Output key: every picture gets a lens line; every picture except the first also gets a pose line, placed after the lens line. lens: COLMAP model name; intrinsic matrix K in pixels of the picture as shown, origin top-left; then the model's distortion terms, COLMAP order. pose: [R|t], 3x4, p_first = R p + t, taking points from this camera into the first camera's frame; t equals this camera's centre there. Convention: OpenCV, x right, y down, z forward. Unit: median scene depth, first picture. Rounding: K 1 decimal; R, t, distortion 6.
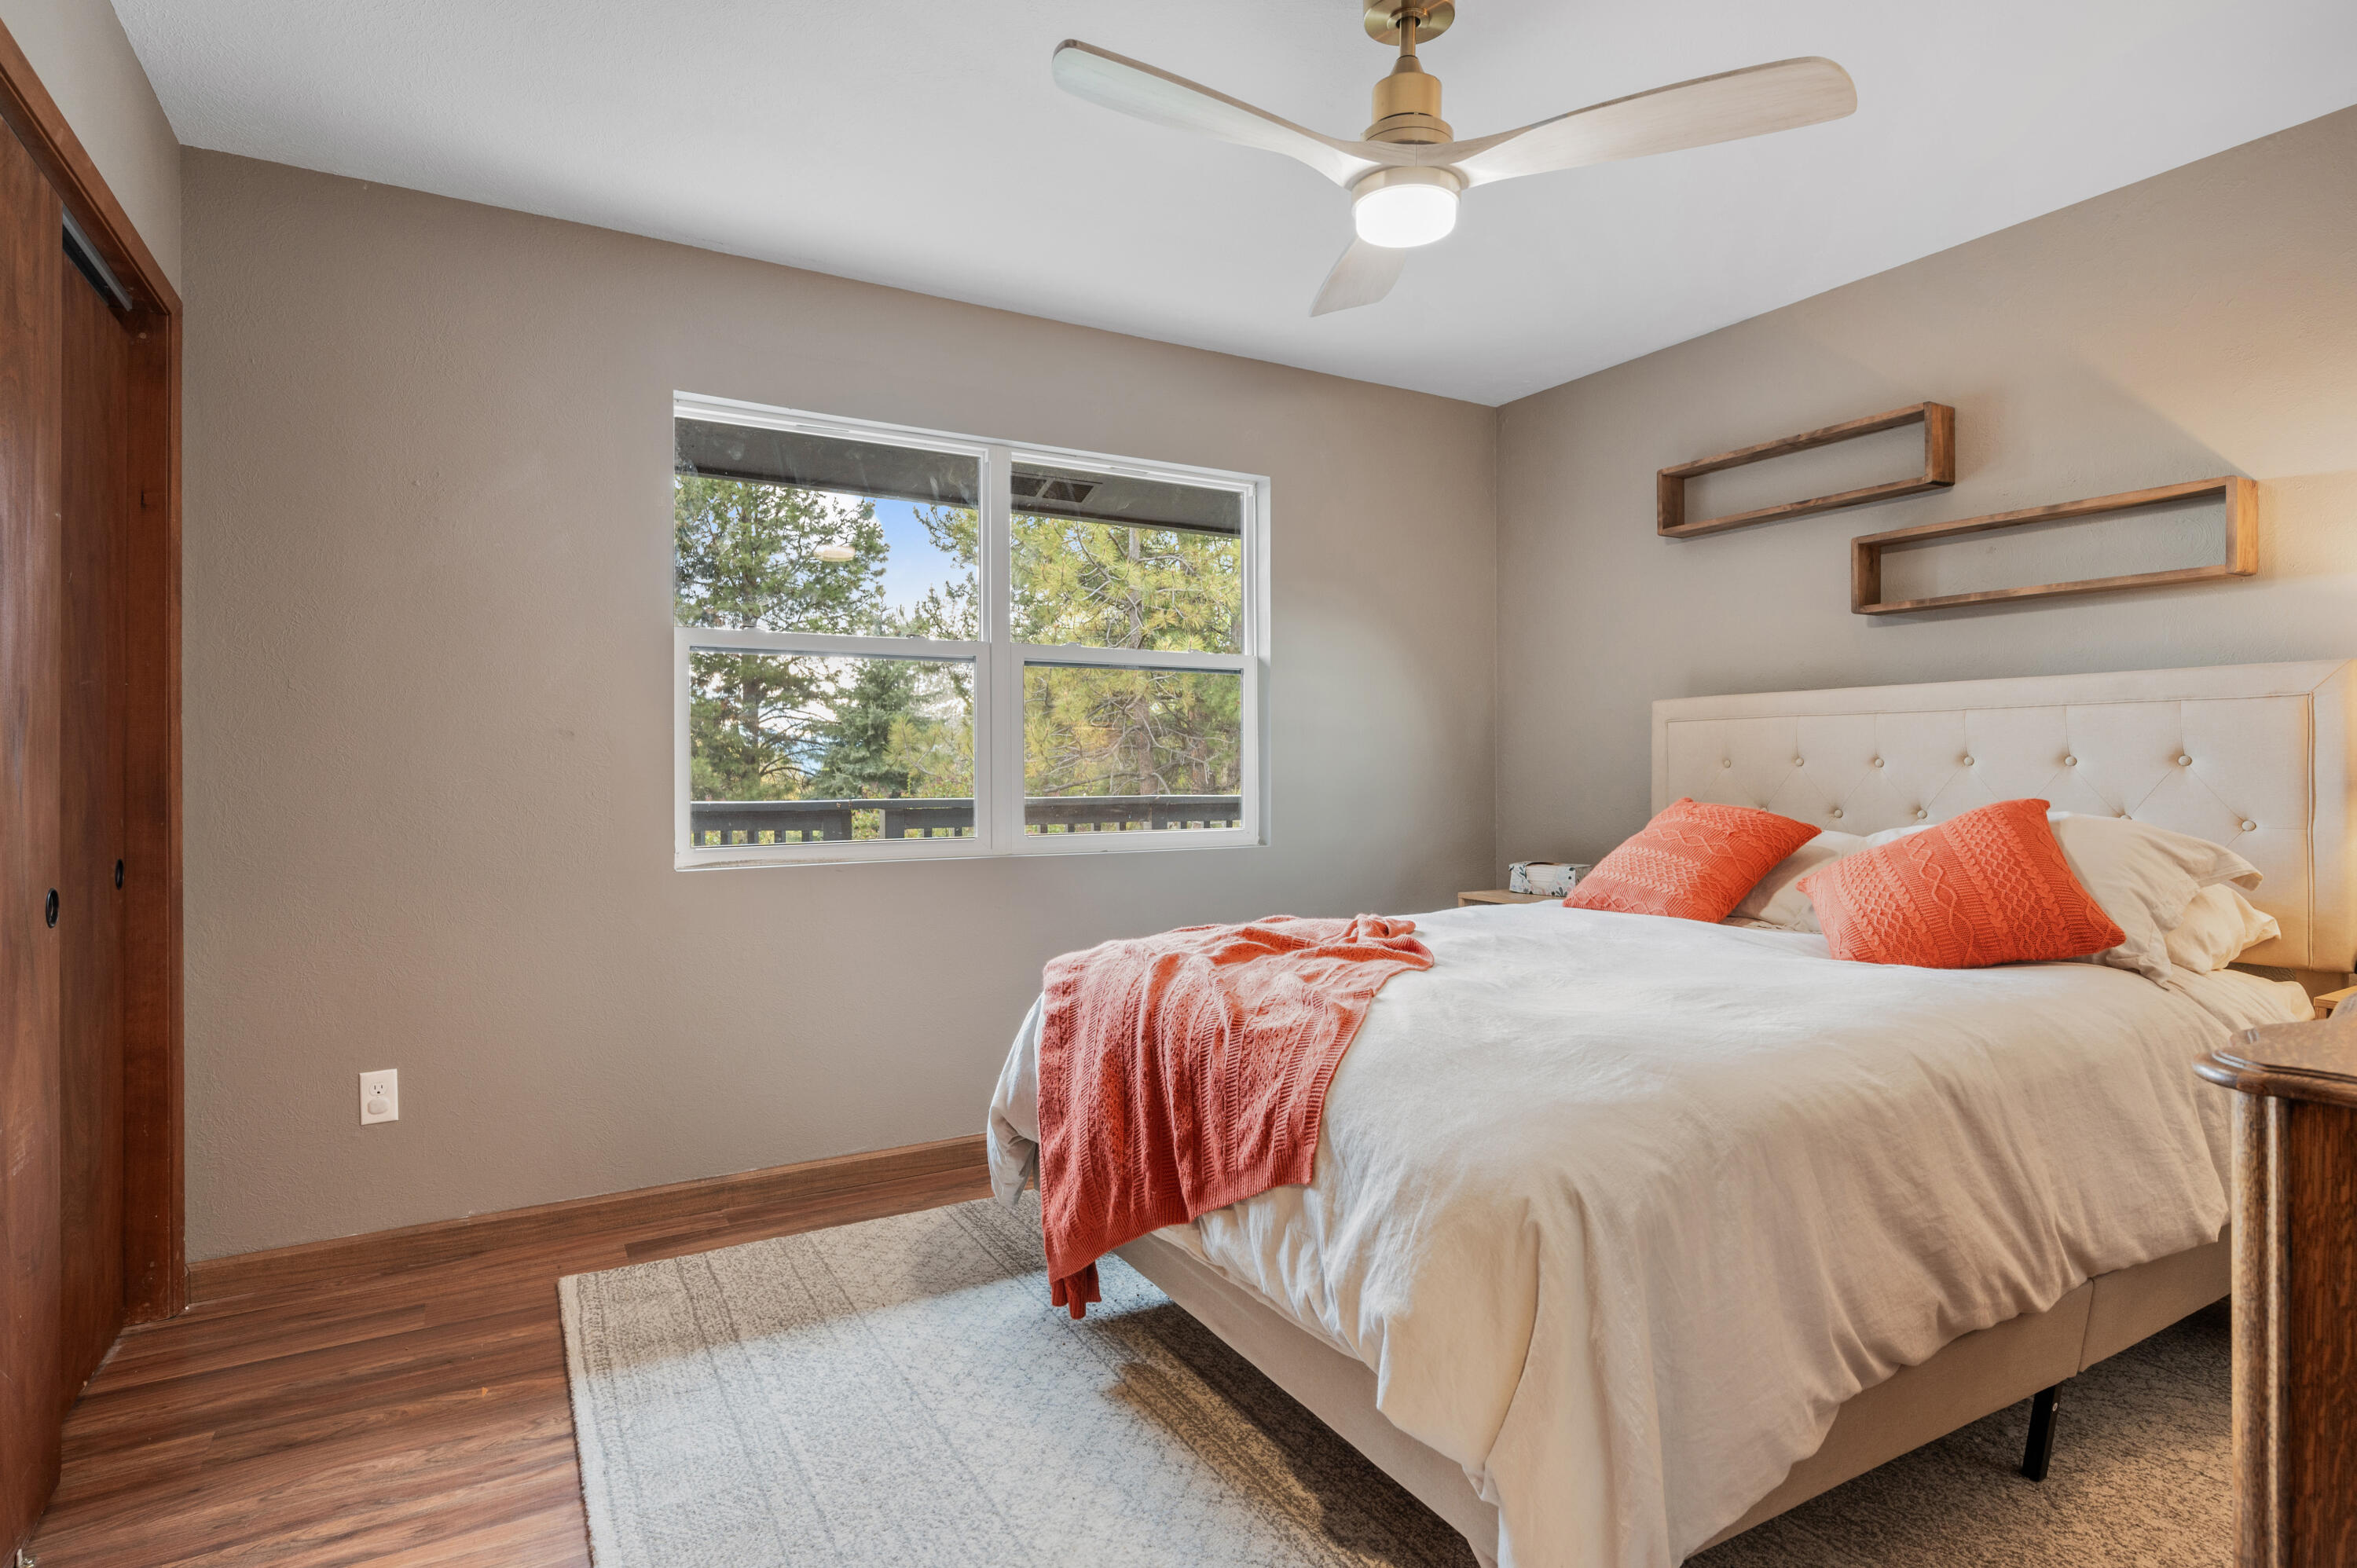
lens RADIAL K [[1188.4, 0, 1182.8], [0, 1188.4, 756.8], [0, 0, 1]] dist [-0.002117, -0.000766]
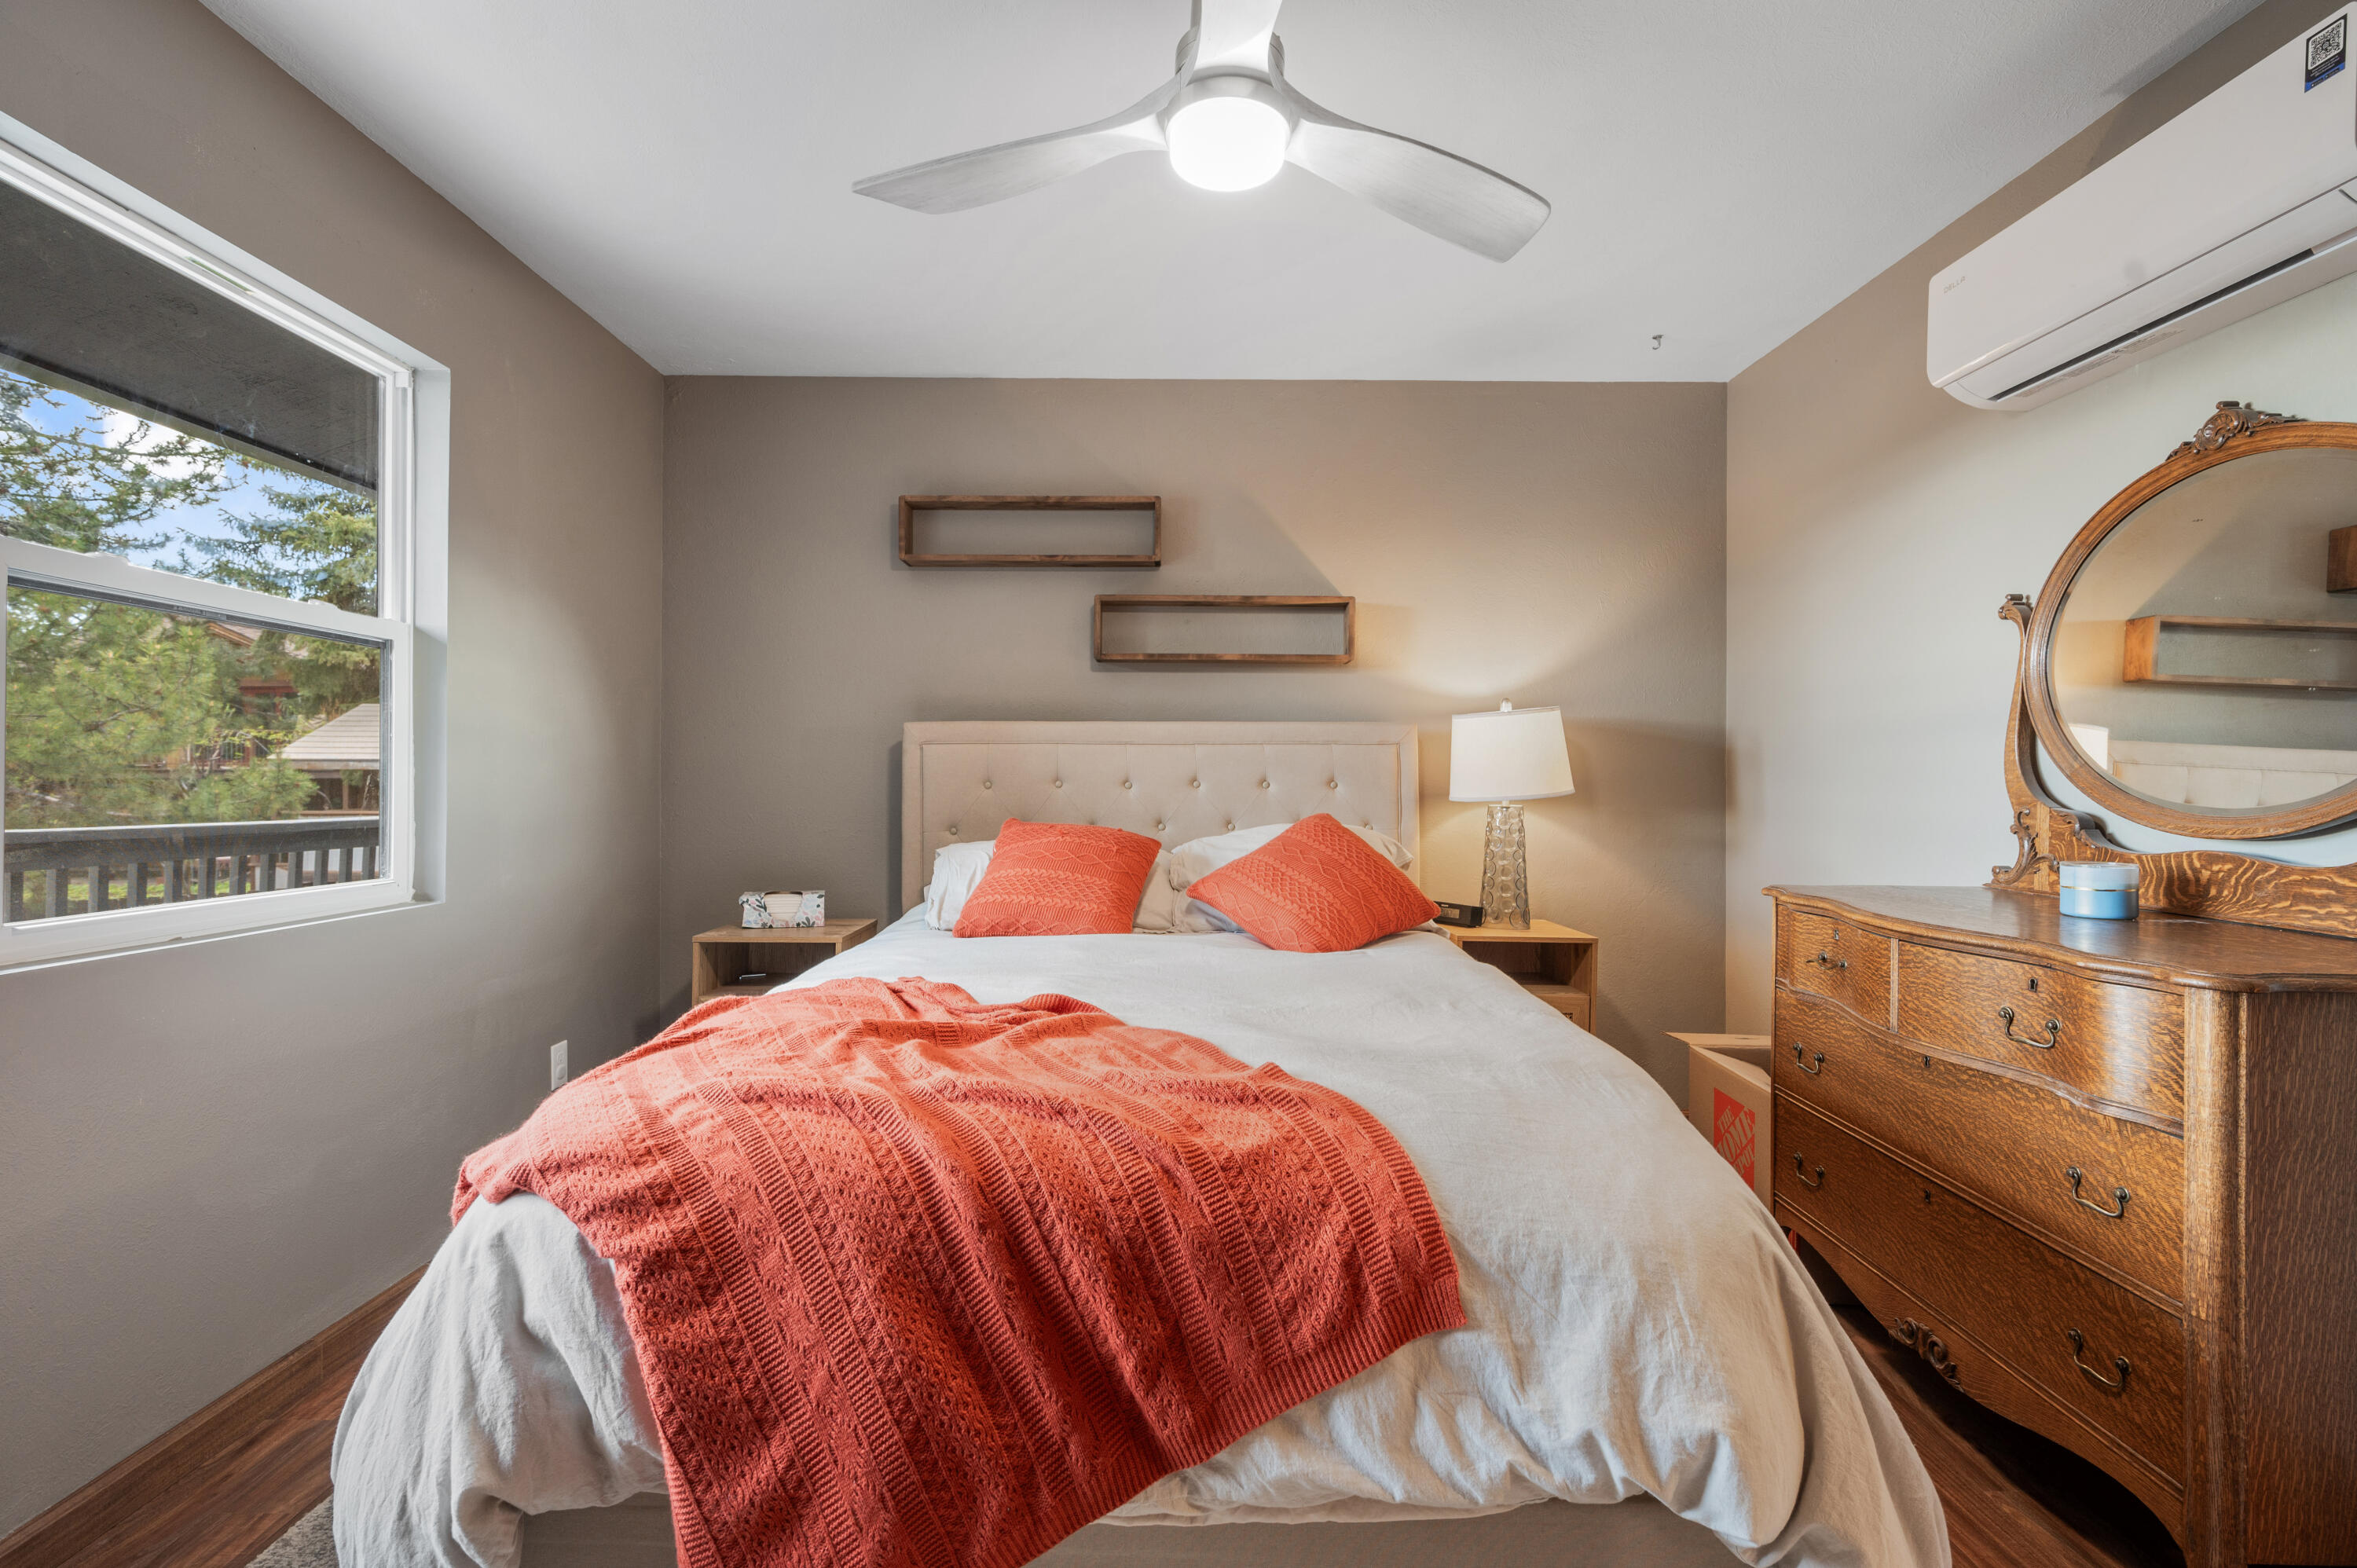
lens RADIAL K [[1049.5, 0, 1173.6], [0, 1049.5, 767.8], [0, 0, 1]] dist [-0.001968, -0.000156]
pose [[0.504256, 0.016147, 0.863403, -0.379500], [-0.011766, 0.999861, -0.011827, -0.000429], [-0.863474, -0.004195, 0.504376, 0.518073]]
